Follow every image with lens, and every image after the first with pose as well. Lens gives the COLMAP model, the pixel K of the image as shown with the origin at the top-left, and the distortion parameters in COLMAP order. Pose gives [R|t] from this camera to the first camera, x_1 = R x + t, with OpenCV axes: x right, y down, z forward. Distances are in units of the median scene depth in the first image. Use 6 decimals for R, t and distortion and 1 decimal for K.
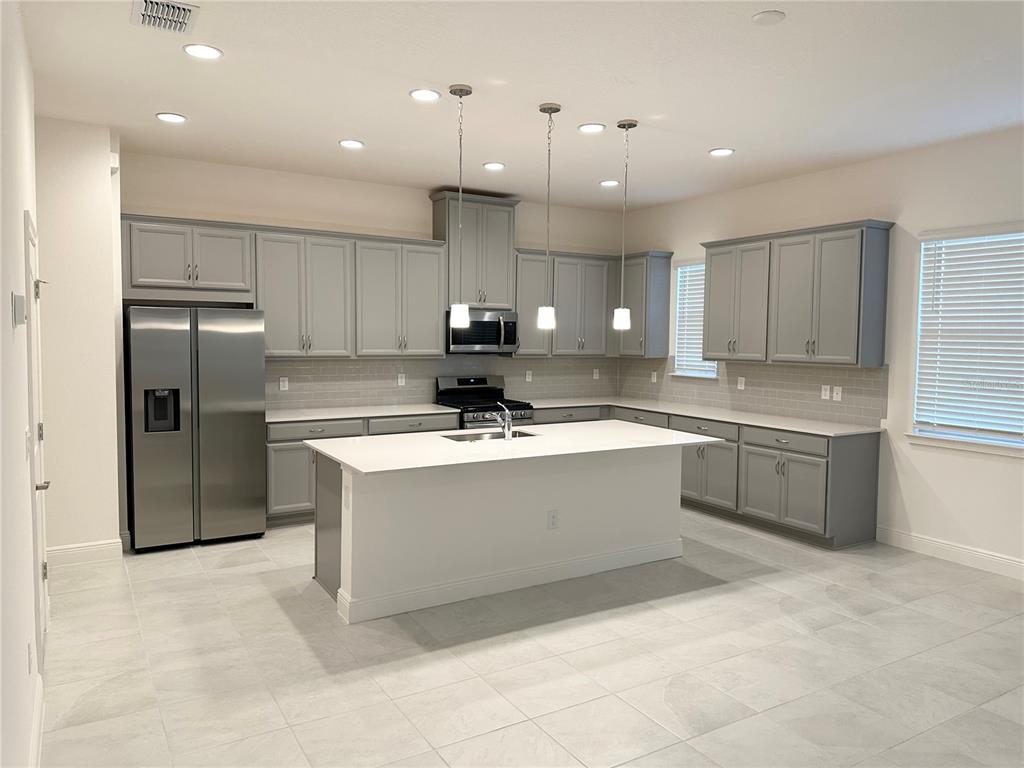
lens RADIAL K [[716.2, 0, 512.0], [0, 716.2, 384.0], [0, 0, 1]] dist [0.000551, -0.000371]
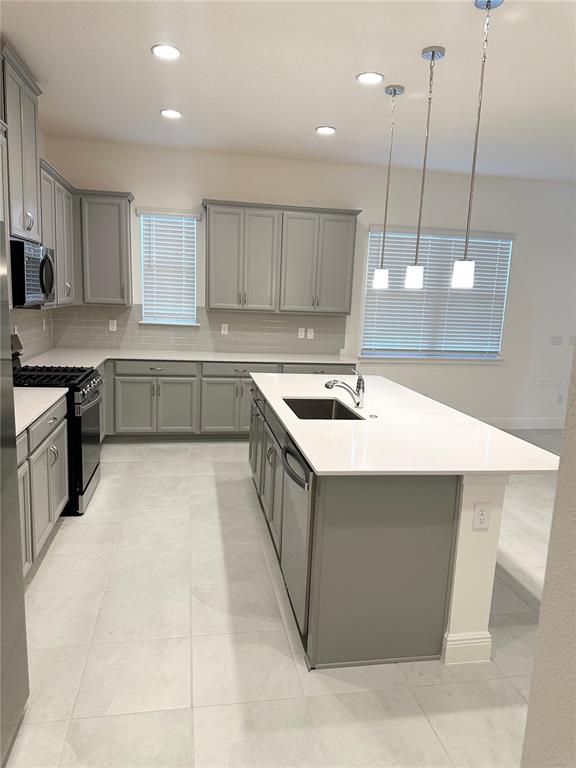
lens RADIAL K [[541.3, 0, 288.0], [0, 541.3, 384.0], [0, 0, 1]] dist [0.124862, -0.170717]
pose [[0.344526, -0.144482, 0.927592, -0.537850], [0.024526, 0.989134, 0.144959, -0.042221], [-0.938456, -0.027192, 0.344326, 0.647856]]
